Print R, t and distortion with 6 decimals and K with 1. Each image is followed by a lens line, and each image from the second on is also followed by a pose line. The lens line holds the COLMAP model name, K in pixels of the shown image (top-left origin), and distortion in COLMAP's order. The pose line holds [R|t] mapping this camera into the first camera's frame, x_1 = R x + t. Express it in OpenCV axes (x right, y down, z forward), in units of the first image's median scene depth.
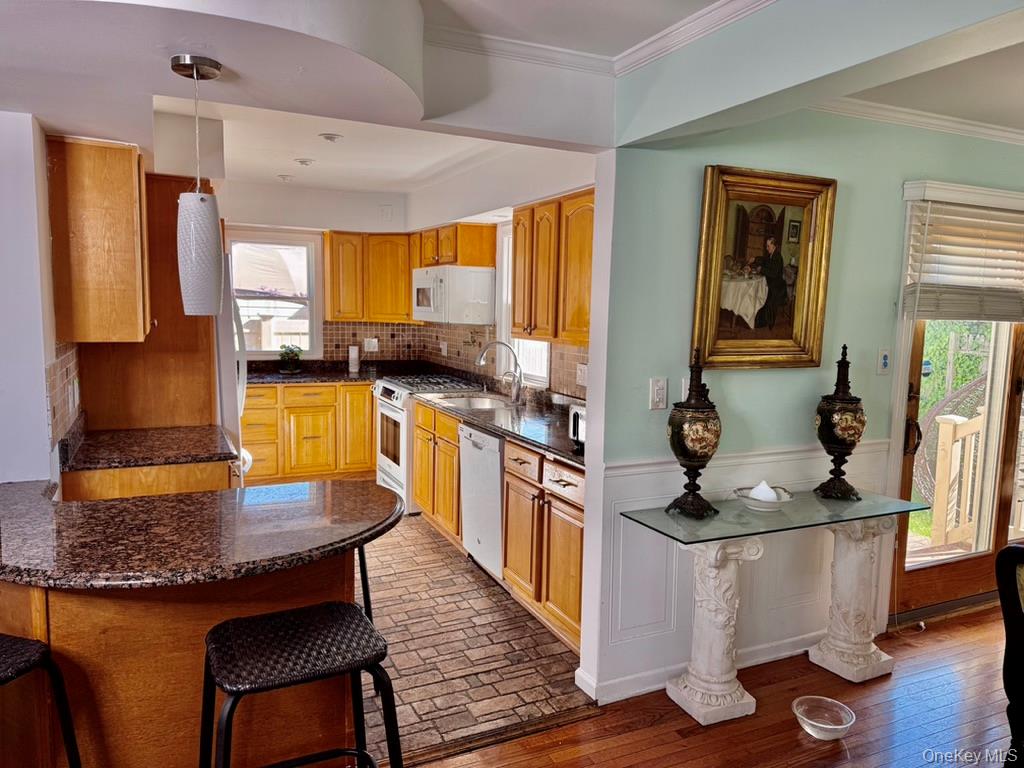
lens RADIAL K [[714.1, 0, 513.9], [0, 714.1, 384.2], [0, 0, 1]] dist [0.138832, -0.207939]
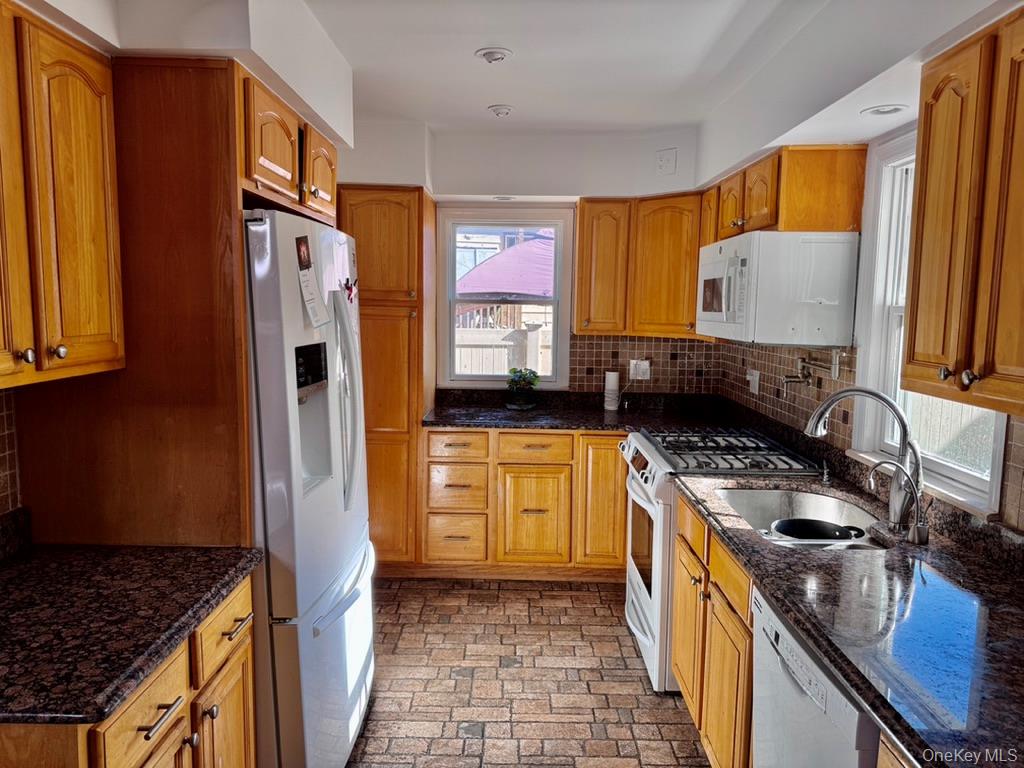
lens RADIAL K [[714.1, 0, 513.9], [0, 714.1, 384.2], [0, 0, 1]] dist [0.138832, -0.207939]
pose [[0.898807, 0.041843, -0.436344, -0.014990], [-0.044237, 0.999010, 0.004678, -0.044138], [0.436107, 0.015098, 0.899768, 0.394136]]
